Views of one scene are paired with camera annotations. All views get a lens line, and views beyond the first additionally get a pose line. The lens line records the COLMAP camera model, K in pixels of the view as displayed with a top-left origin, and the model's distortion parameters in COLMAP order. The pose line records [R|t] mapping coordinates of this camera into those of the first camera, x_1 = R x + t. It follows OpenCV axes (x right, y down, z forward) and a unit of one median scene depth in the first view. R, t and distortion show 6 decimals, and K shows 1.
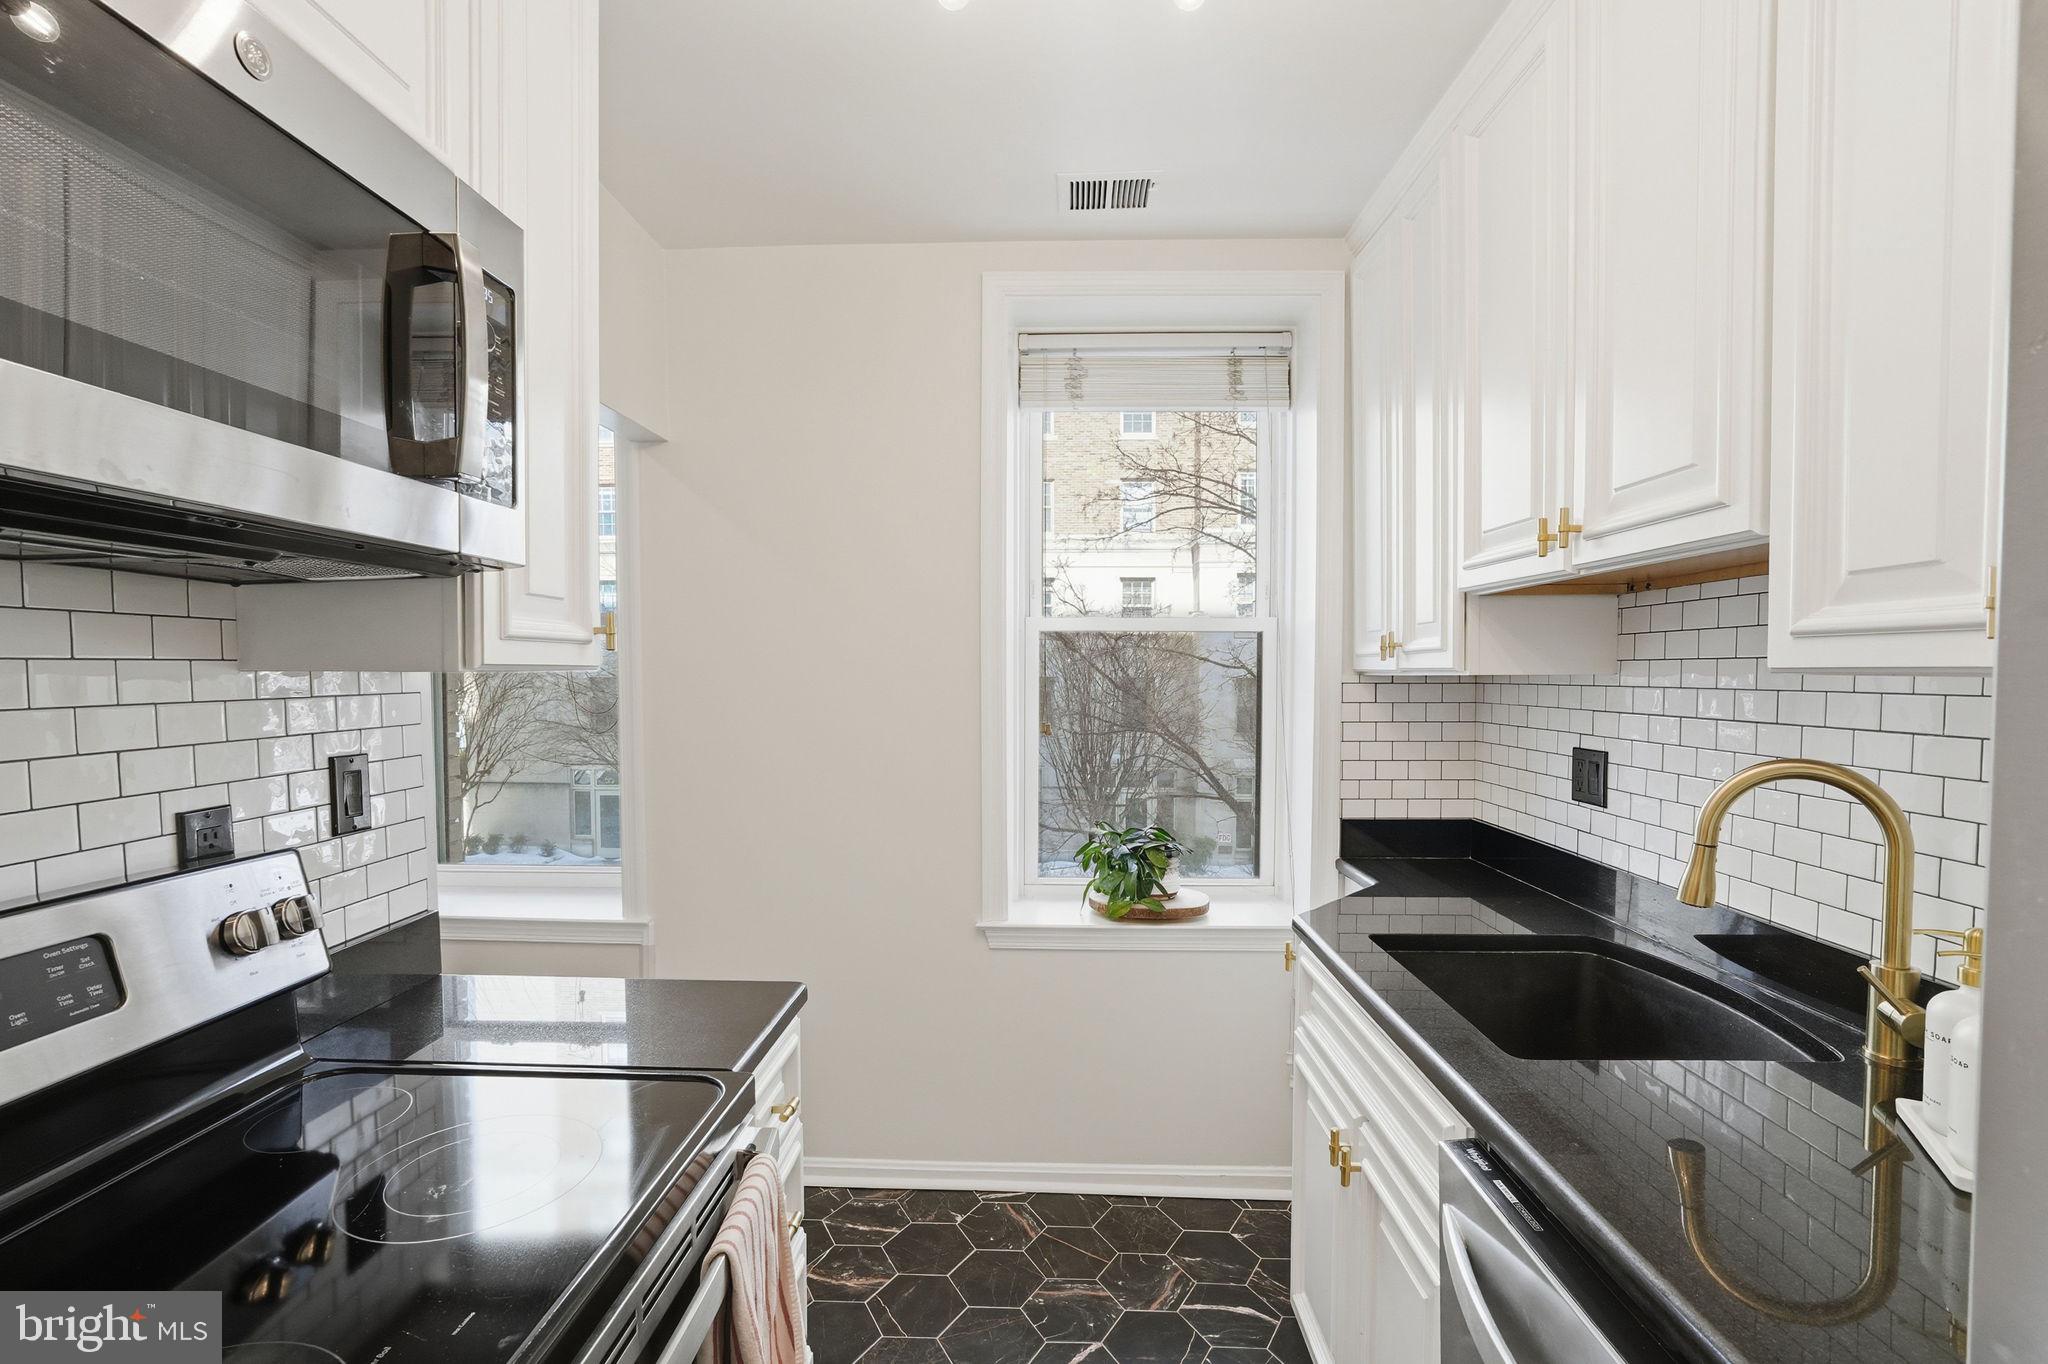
lens RADIAL K [[895.4, 0, 1019.3], [0, 895.4, 683.9], [0, 0, 1]] dist [-0.049271, 0.005557]
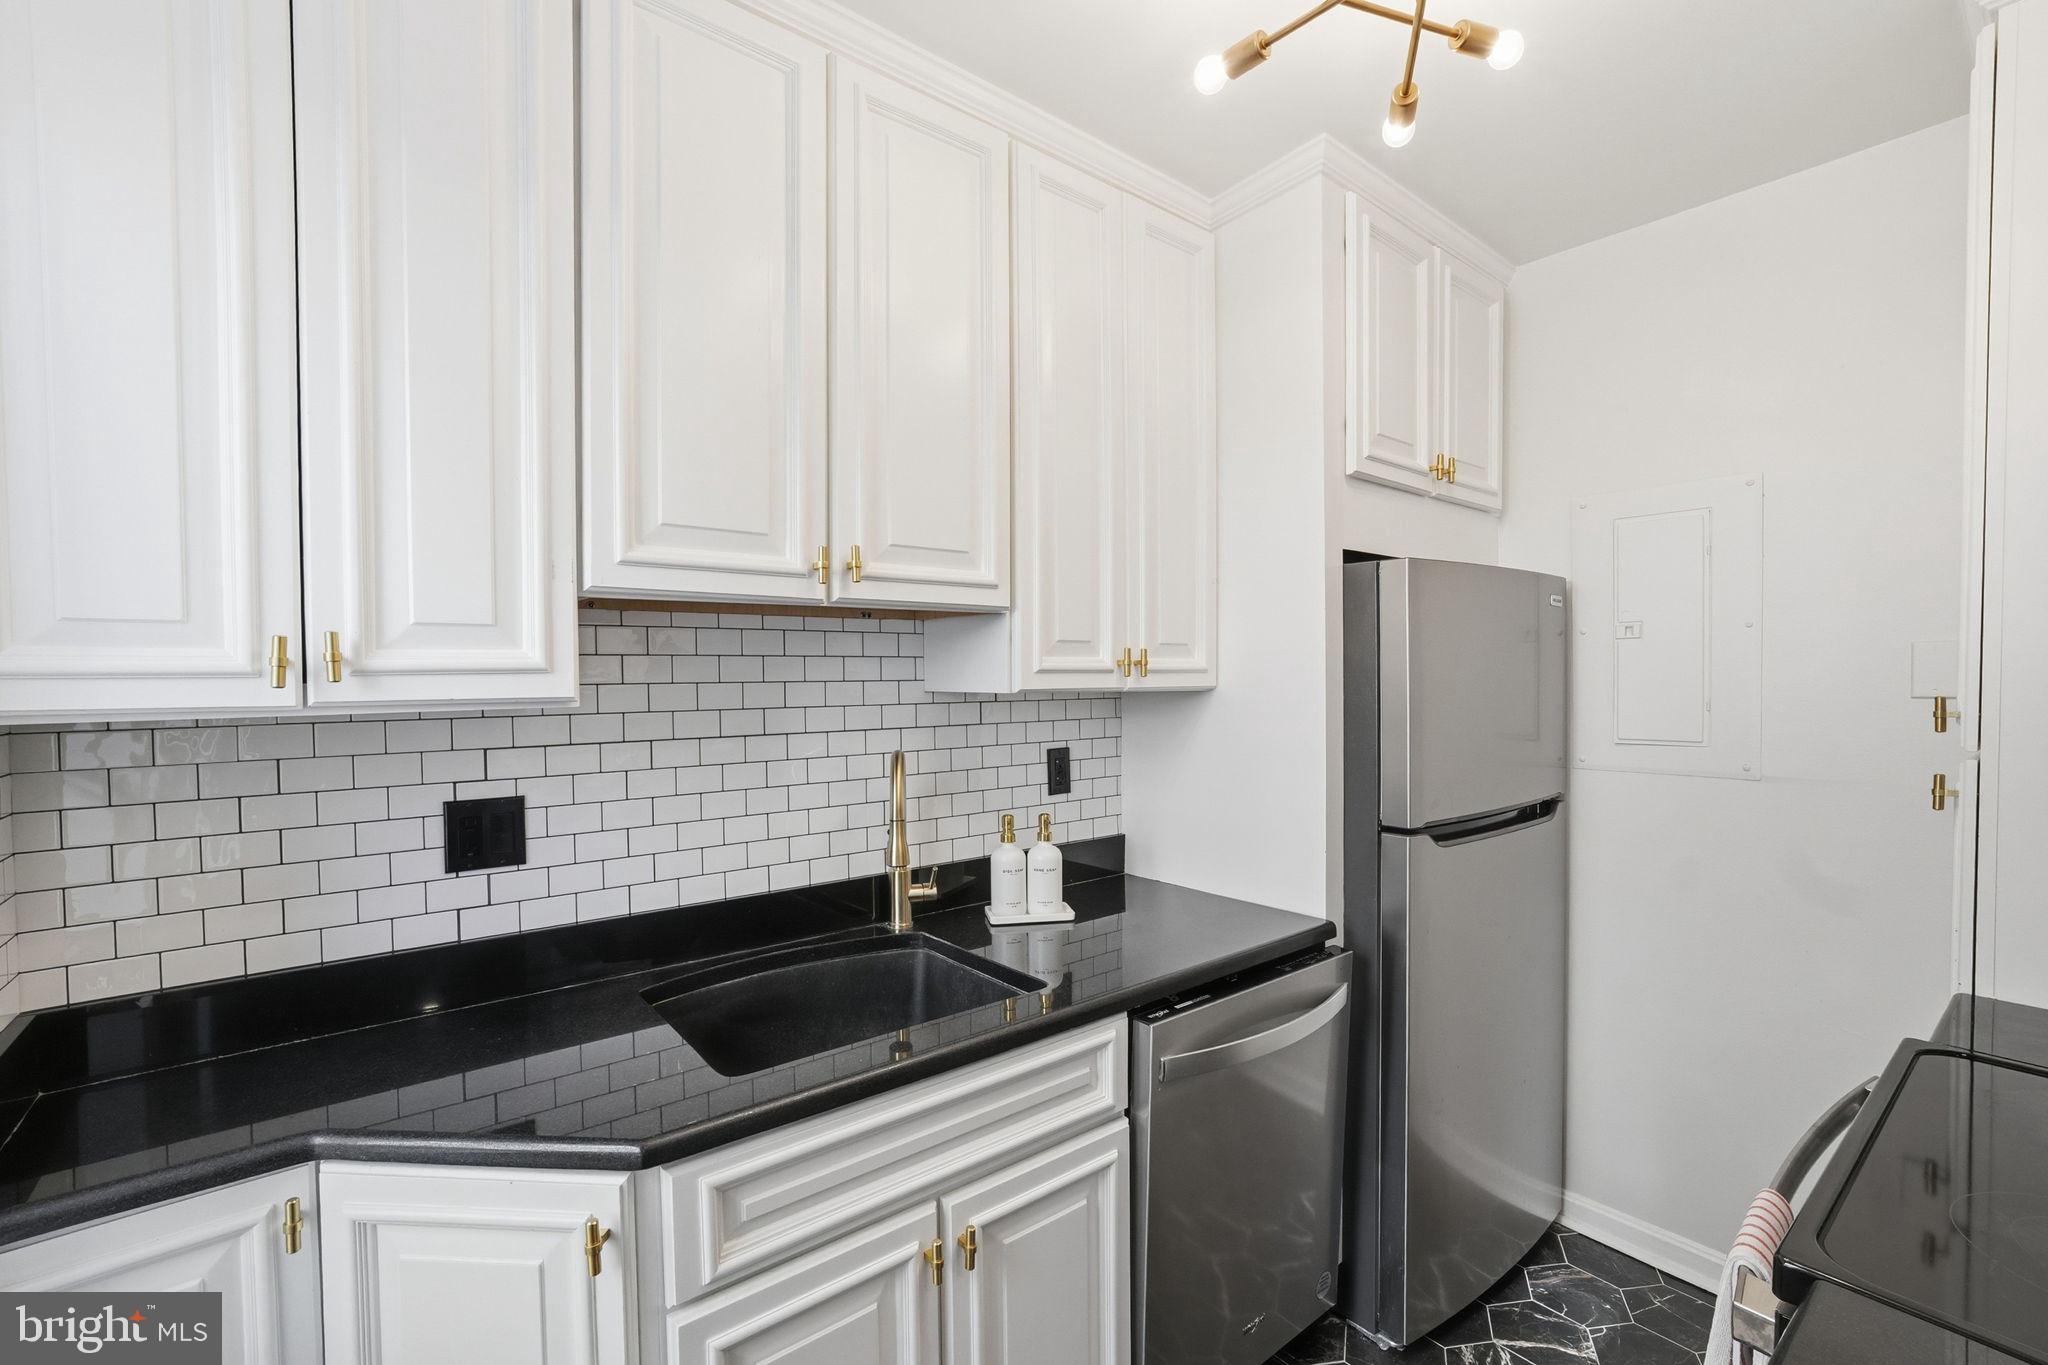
lens RADIAL K [[895.4, 0, 1031.3], [0, 895.4, 692.2], [0, 0, 1]] dist [-0.049271, 0.005557]
pose [[-0.656696, -0.008155, 0.754111, -0.263949], [0.019583, 0.999420, 0.027861, -0.033405], [-0.753901, 0.033064, -0.656156, 1.160734]]
